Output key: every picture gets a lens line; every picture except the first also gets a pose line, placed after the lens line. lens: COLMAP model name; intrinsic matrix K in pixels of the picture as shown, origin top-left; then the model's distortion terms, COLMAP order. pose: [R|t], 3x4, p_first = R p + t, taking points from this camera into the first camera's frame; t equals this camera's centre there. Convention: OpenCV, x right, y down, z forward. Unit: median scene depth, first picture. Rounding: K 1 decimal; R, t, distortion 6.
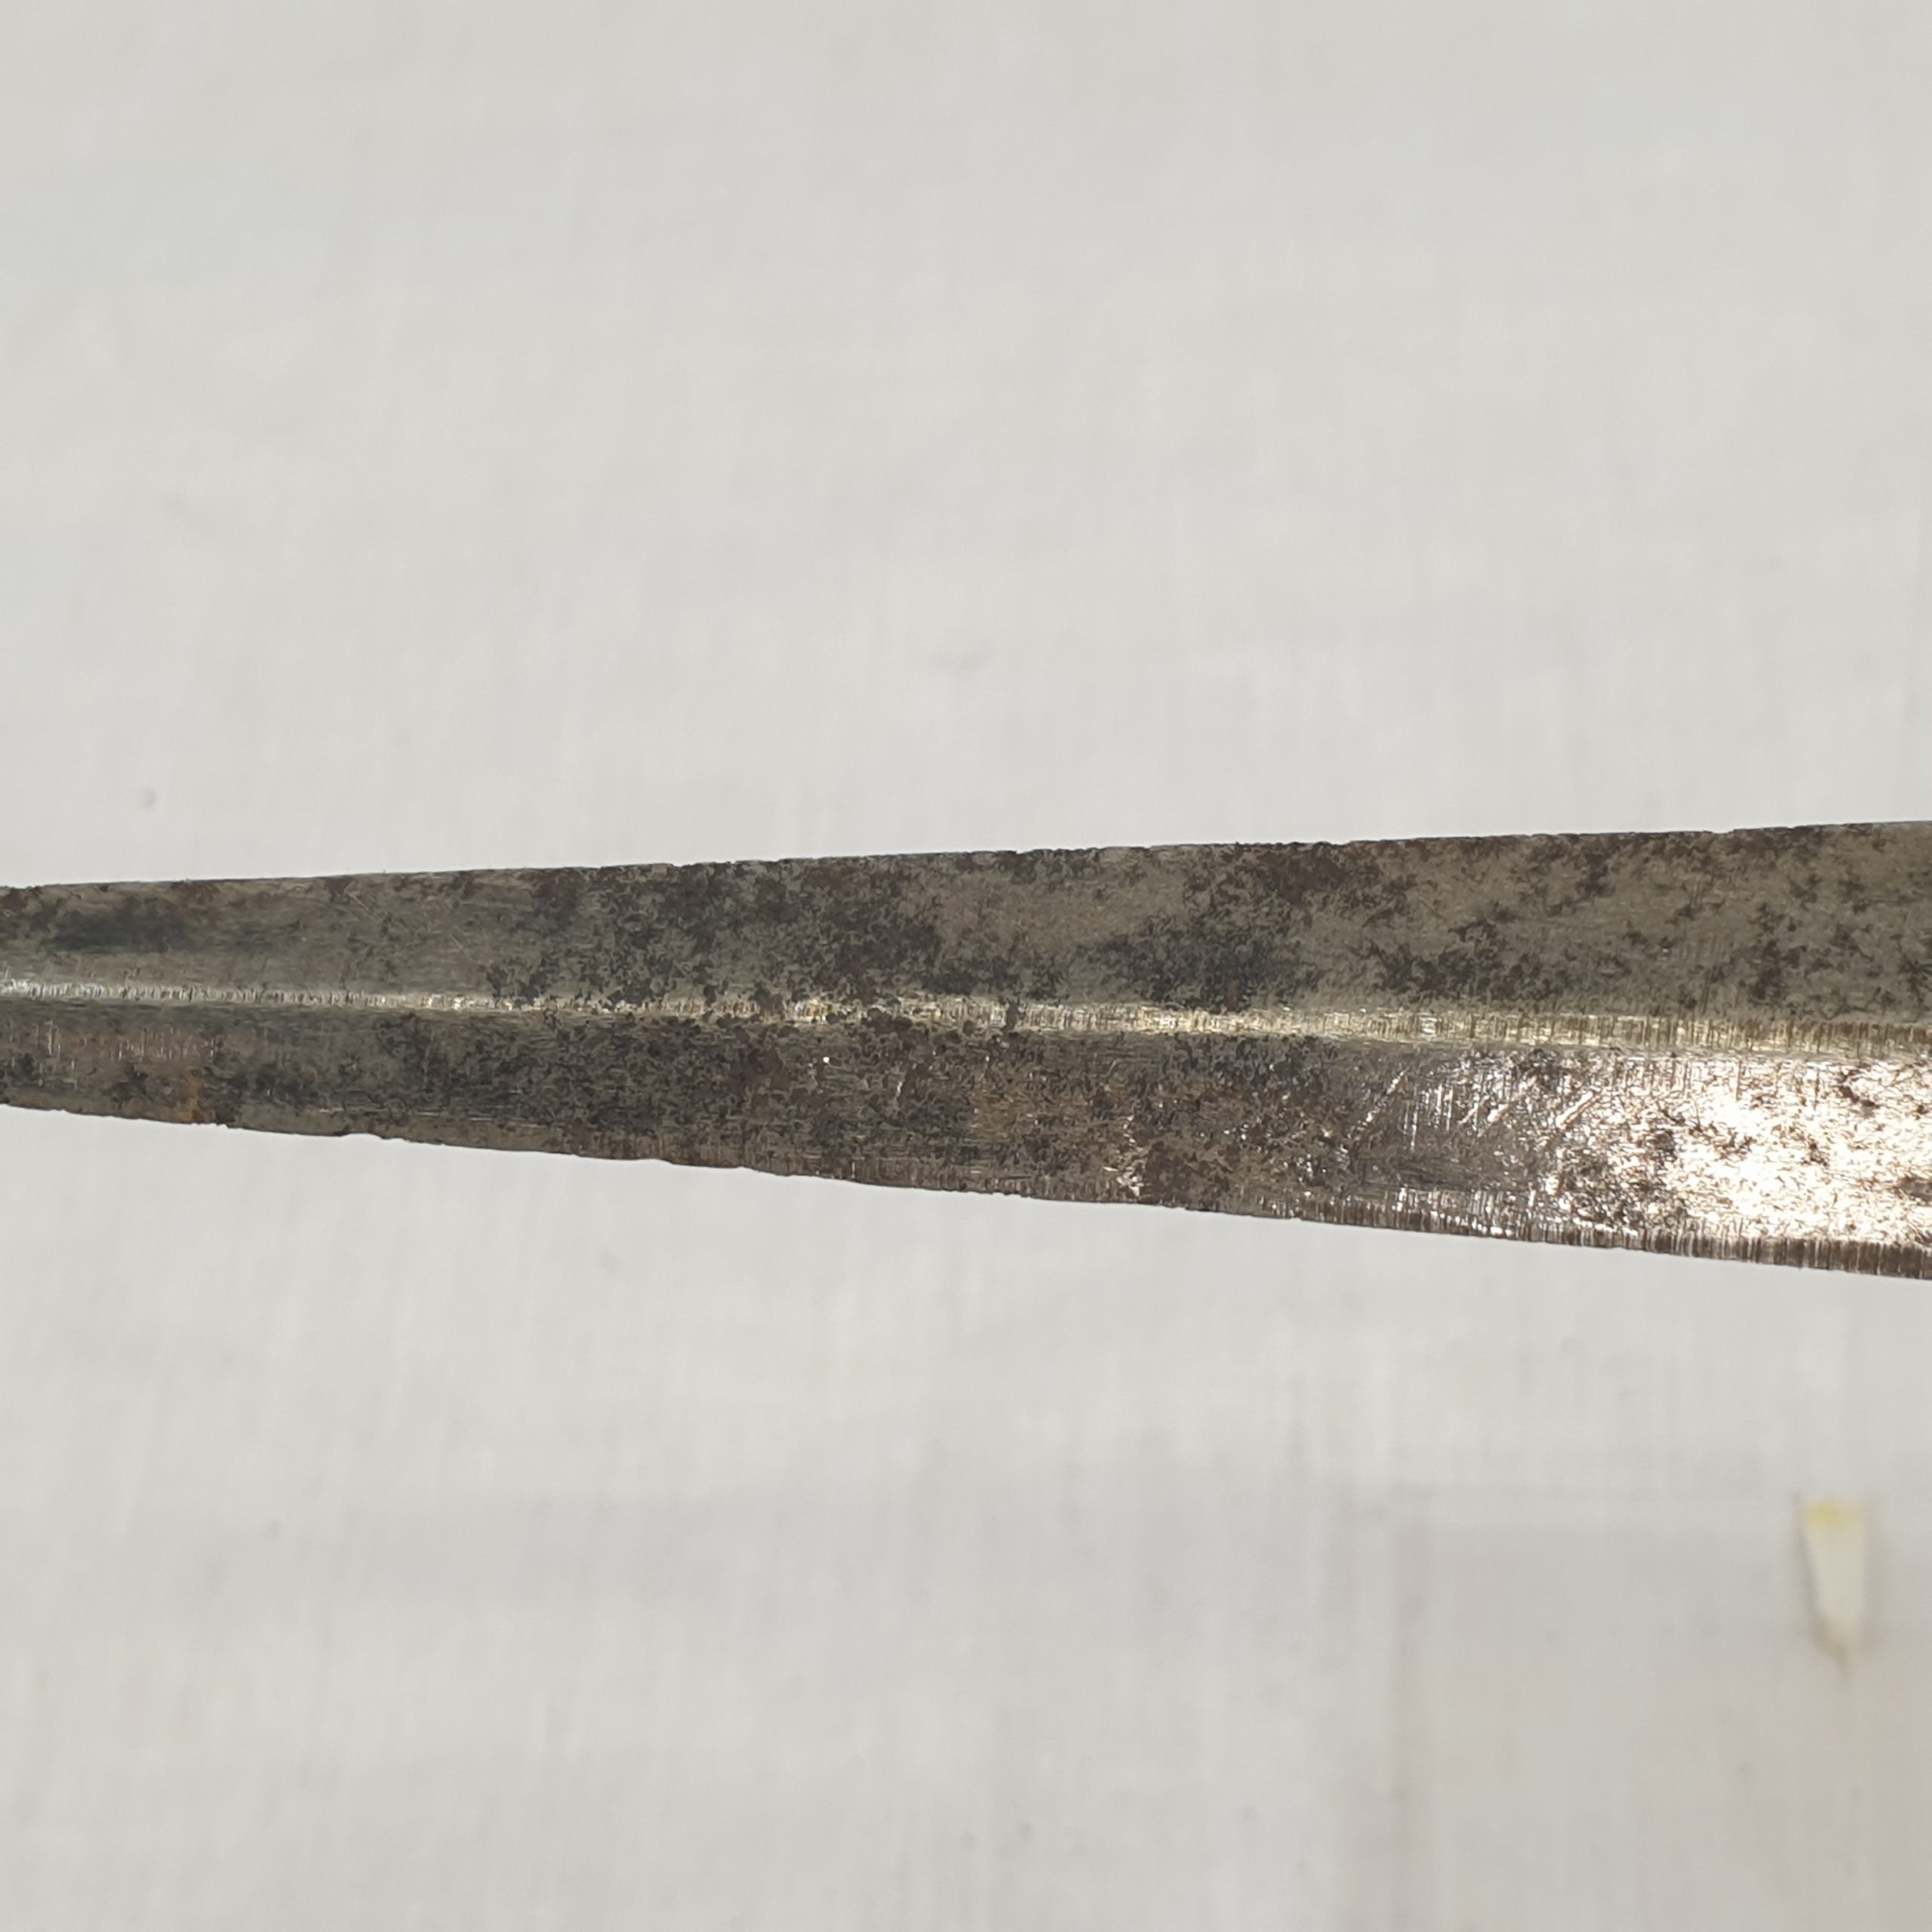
lens RADIAL K [[4061.2, 0, 927.0], [0, 4061.2, 948.0], [0, 0, 1]] dist [0.229676, 0.000000]
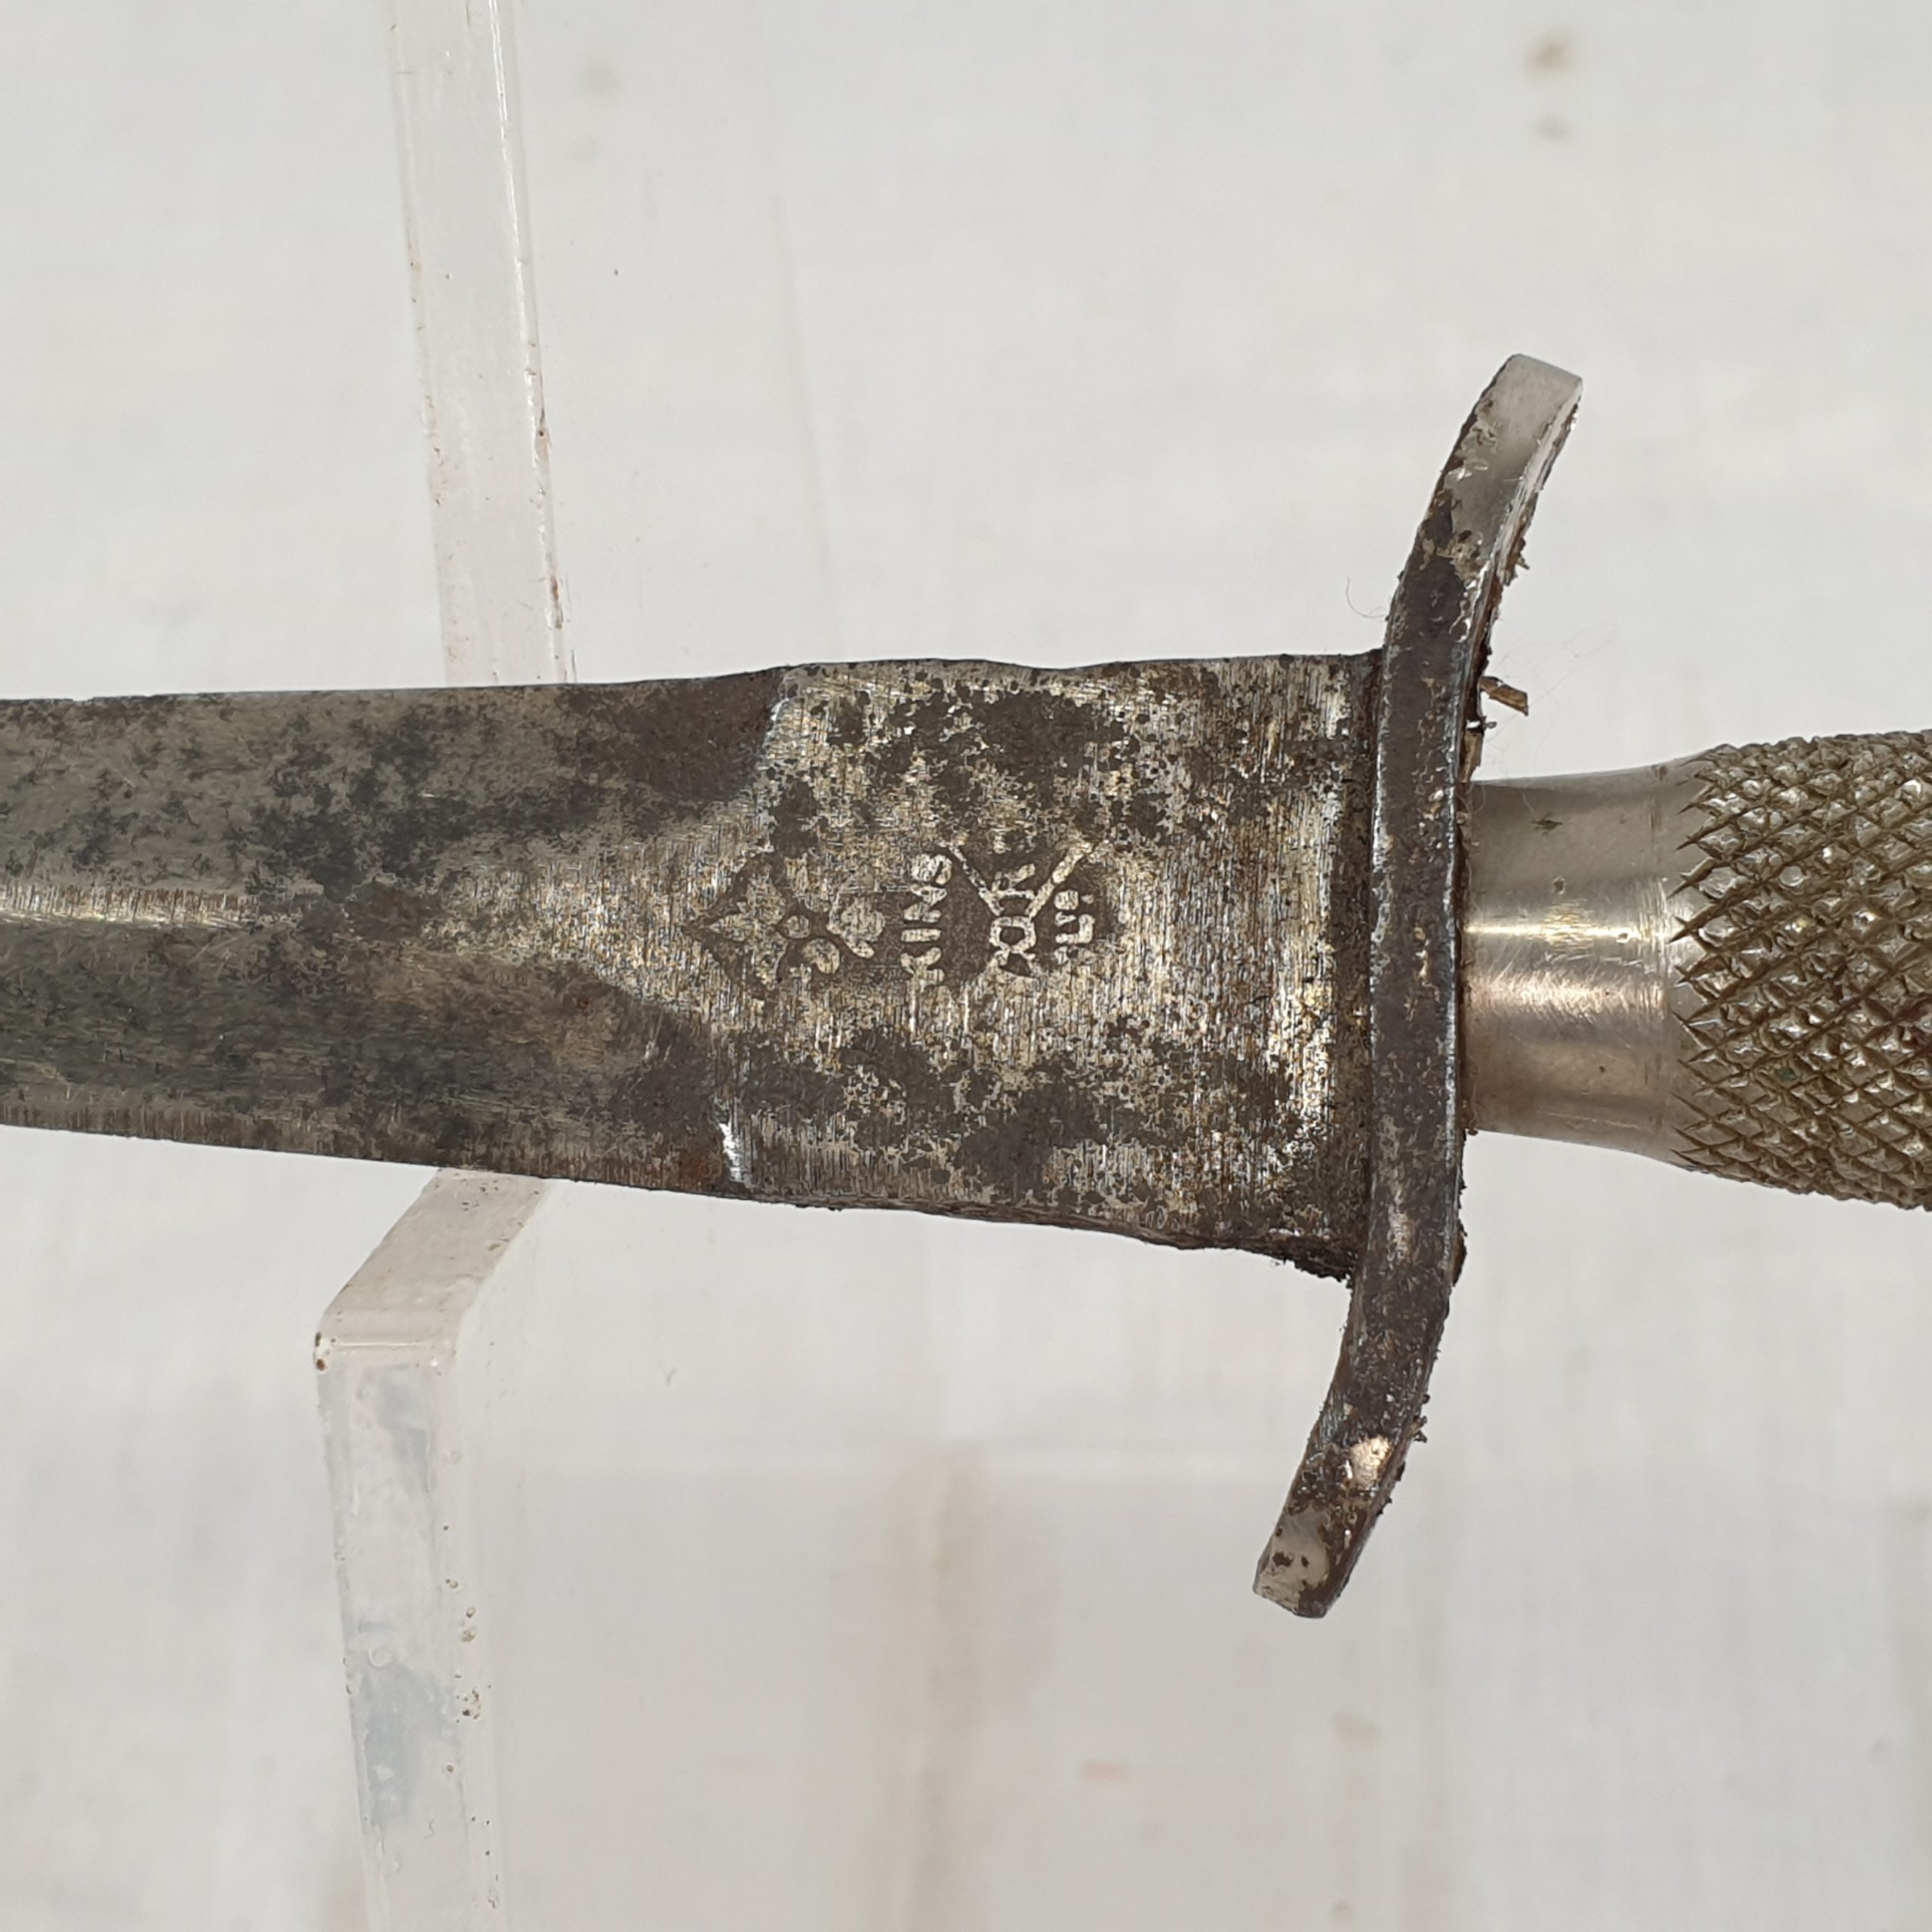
lens RADIAL K [[4061.2, 0, 984.8], [0, 4061.2, 973.3], [0, 0, 1]] dist [0.229676, 0.000000]
pose [[0.998735, 0.008625, 0.049545, 0.352039], [-0.008933, 0.999942, 0.005991, 0.029099], [-0.049491, -0.006426, 0.998754, -0.001489]]
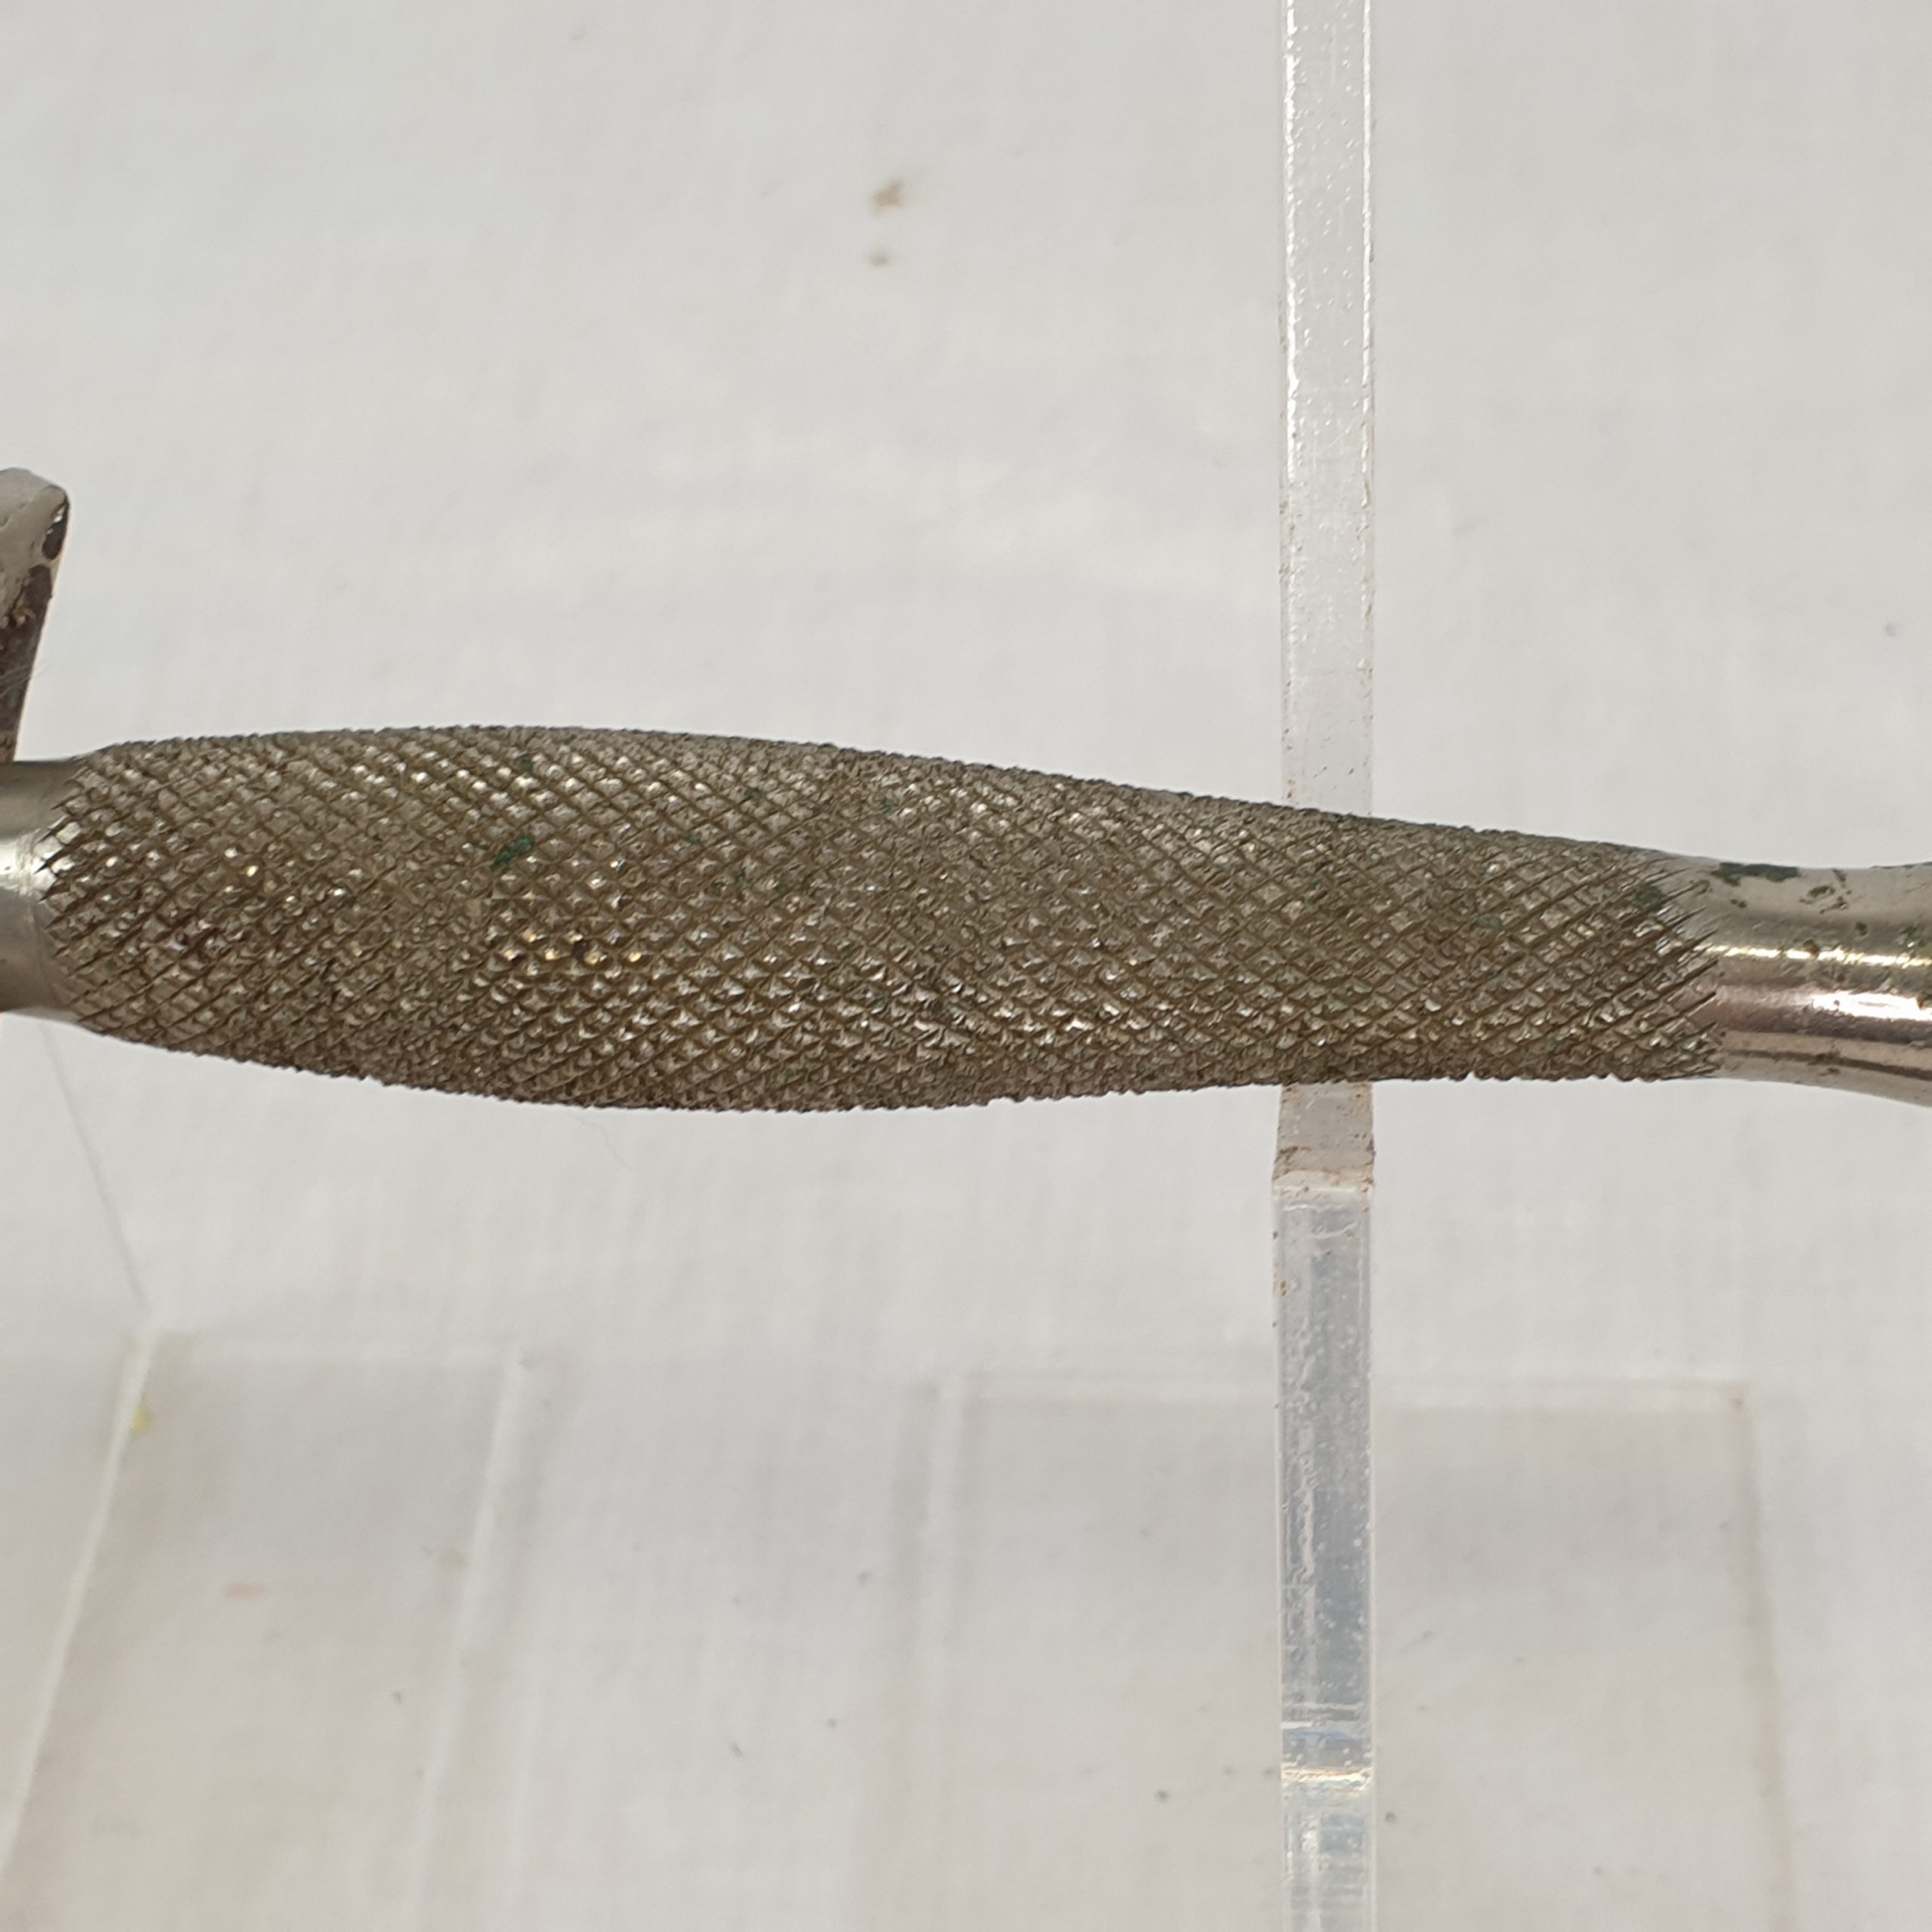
lens RADIAL K [[4061.2, 0, 963.6], [0, 4061.2, 959.8], [0, 0, 1]] dist [0.229676, 0.000000]
pose [[0.999260, 0.023466, 0.030467, 0.787104], [-0.023239, 0.999699, -0.007802, 0.056392], [-0.030640, 0.007088, 0.999505, -0.422037]]
